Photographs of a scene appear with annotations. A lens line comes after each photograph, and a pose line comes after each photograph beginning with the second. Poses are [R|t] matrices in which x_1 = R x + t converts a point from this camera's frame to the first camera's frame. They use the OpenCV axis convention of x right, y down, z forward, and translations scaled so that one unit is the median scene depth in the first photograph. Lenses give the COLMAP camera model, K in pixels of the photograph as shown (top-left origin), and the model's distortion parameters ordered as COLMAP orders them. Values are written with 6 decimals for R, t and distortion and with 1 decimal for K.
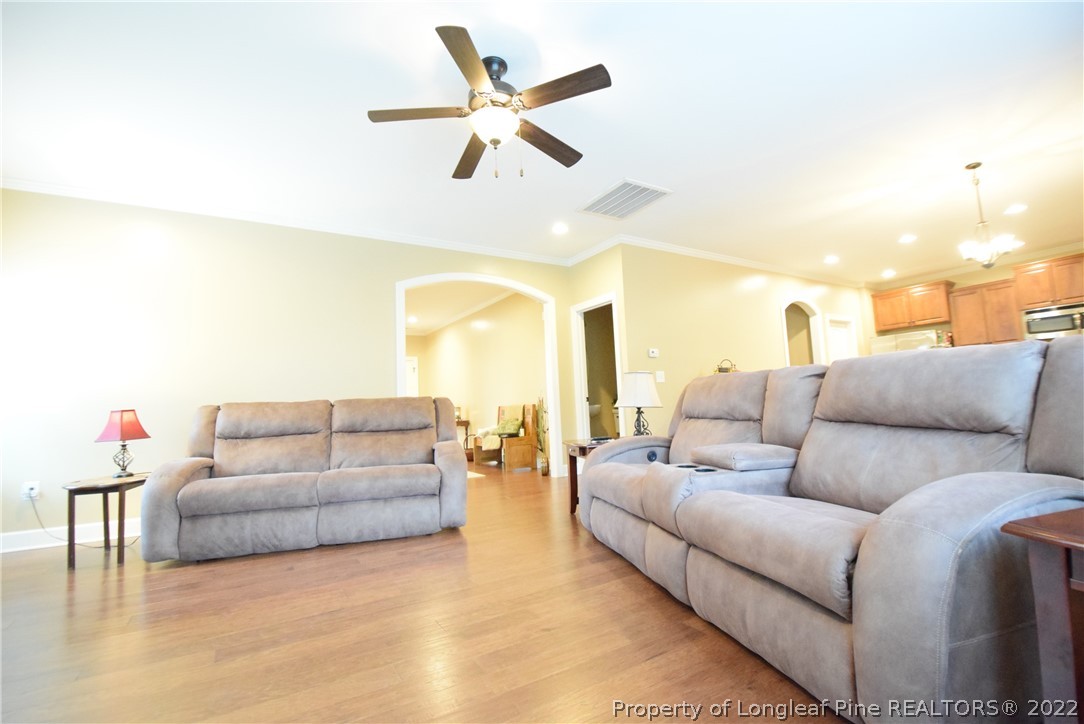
lens RADIAL K [[474.2, 0, 544.0], [0, 474.2, 365.8], [0, 0, 1]] dist [0.014351, -0.019740]
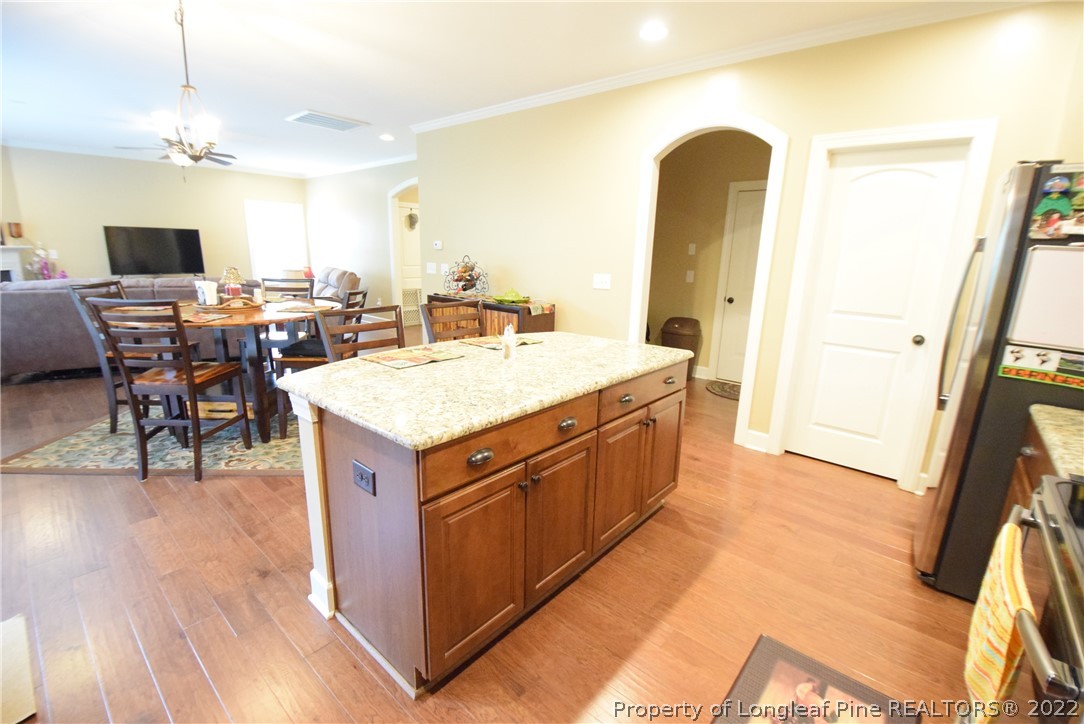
lens RADIAL K [[474.2, 0, 544.0], [0, 474.2, 365.8], [0, 0, 1]] dist [0.014351, -0.019740]
pose [[0.293815, 0.279880, -0.913969, 1.145191], [0.042384, 0.951417, 0.304973, -0.070398], [0.954922, -0.128343, 0.267678, 0.800431]]
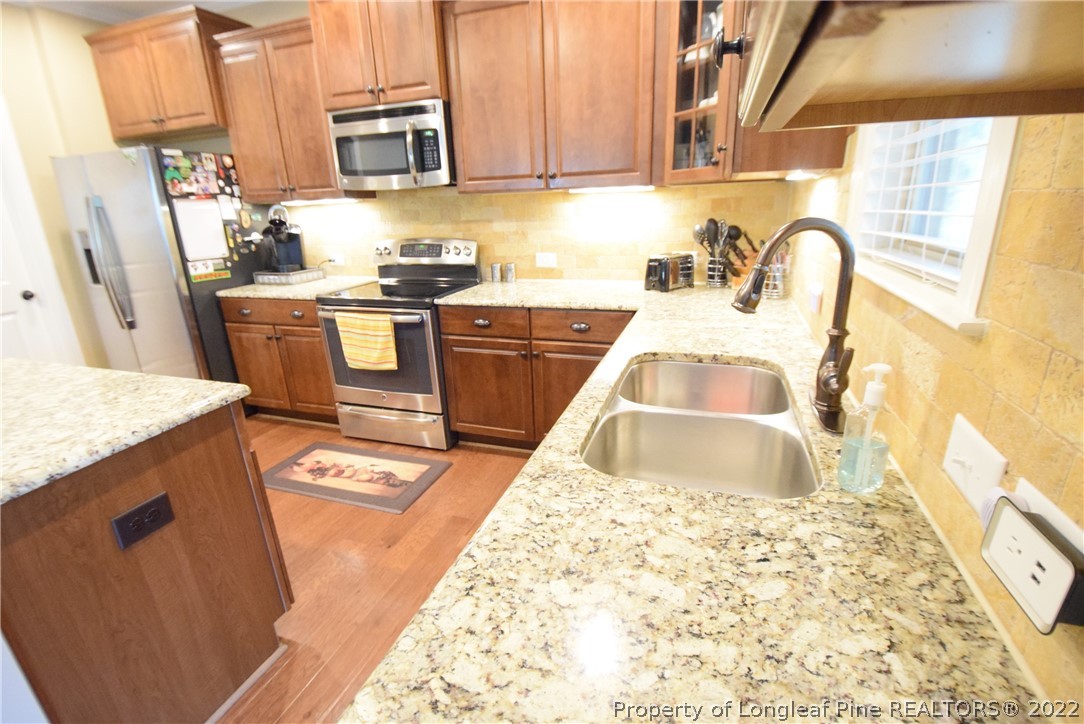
lens RADIAL K [[491.5, 0, 542.0], [0, 491.5, 362.0], [0, 0, 1]] dist [0.017658, -0.022109]
pose [[0.781856, -0.176144, 0.598059, 0.928511], [-0.053518, 0.936757, 0.345864, -0.077517], [-0.621158, -0.302423, 0.722982, 0.553581]]
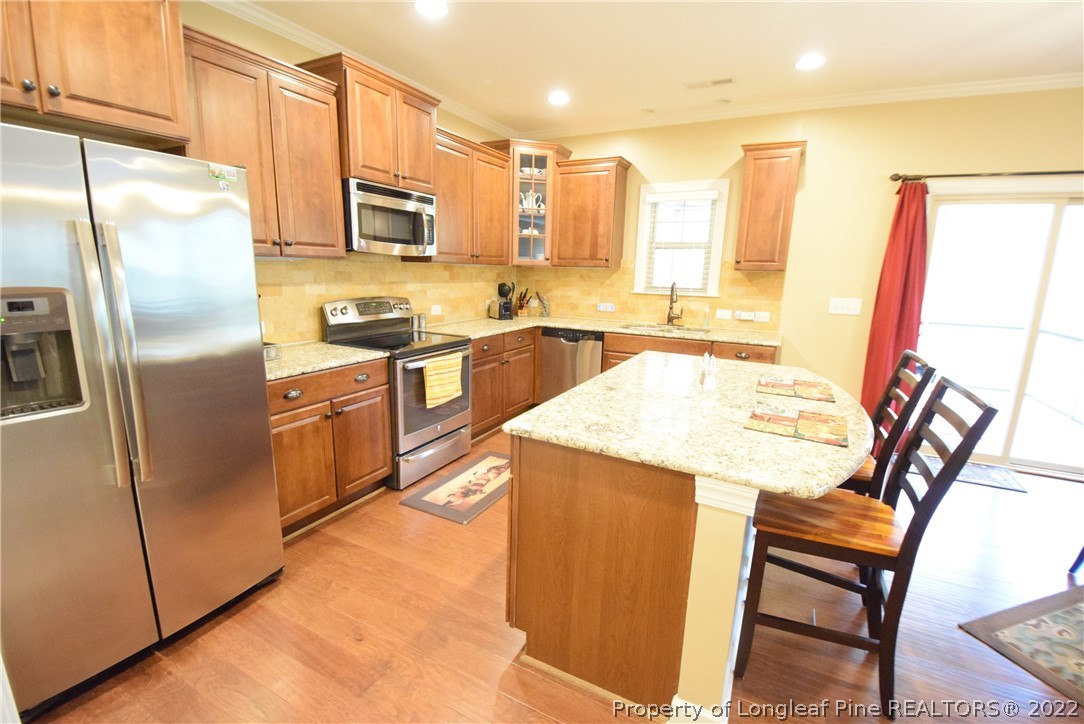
lens RADIAL K [[474.2, 0, 544.0], [0, 474.2, 365.8], [0, 0, 1]] dist [0.014351, -0.019740]
pose [[-0.507364, -0.139461, 0.850372, 0.589310], [-0.074595, 0.990221, 0.117890, -0.016234], [-0.858497, -0.003620, -0.512806, 1.141749]]
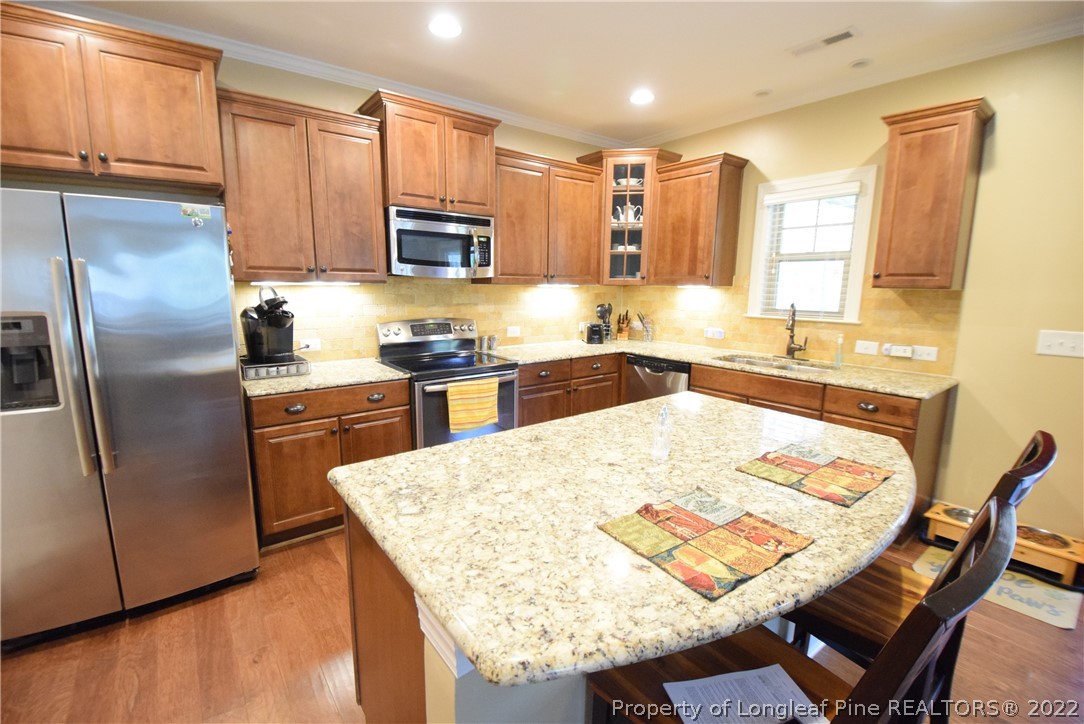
lens RADIAL K [[474.2, 0, 544.0], [0, 474.2, 365.8], [0, 0, 1]] dist [0.014351, -0.019740]
pose [[-0.103445, -0.124327, 0.986834, 0.587795], [-0.089919, 0.989263, 0.115207, -0.036581], [-0.990562, -0.076818, -0.113514, 0.960273]]
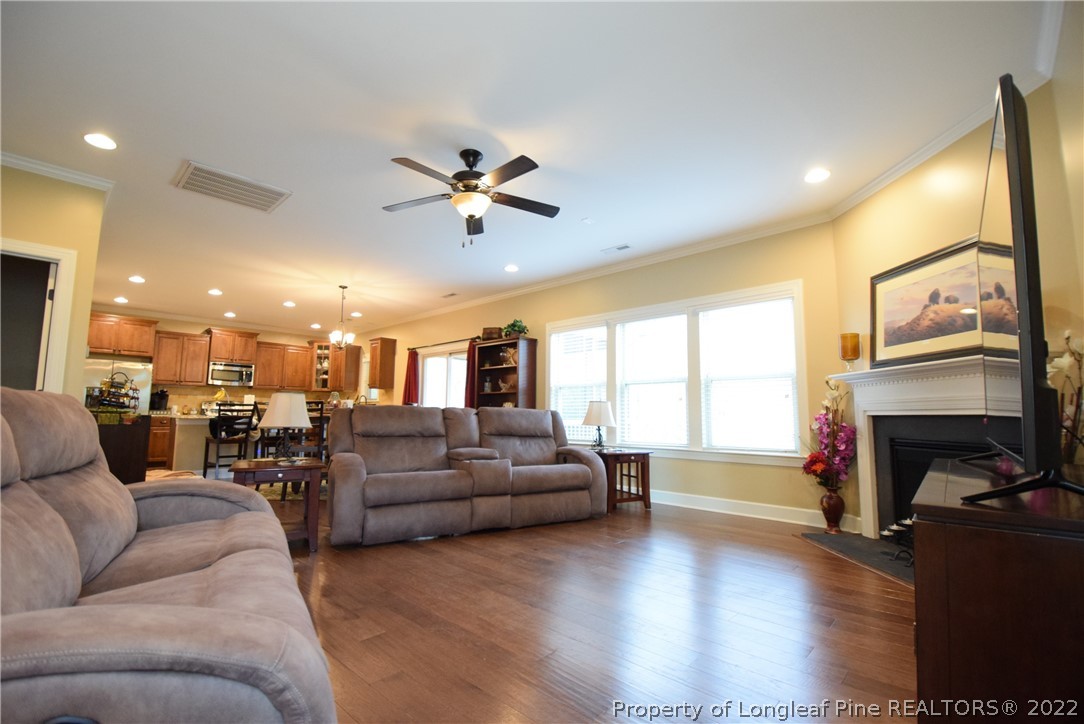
lens RADIAL K [[474.2, 0, 544.0], [0, 474.2, 365.8], [0, 0, 1]] dist [0.014351, -0.019740]
pose [[-0.258702, 0.145215, 0.954979, -0.543952], [-0.079198, 0.982118, -0.170796, 0.052911], [-0.962705, -0.119818, -0.242576, 0.445864]]
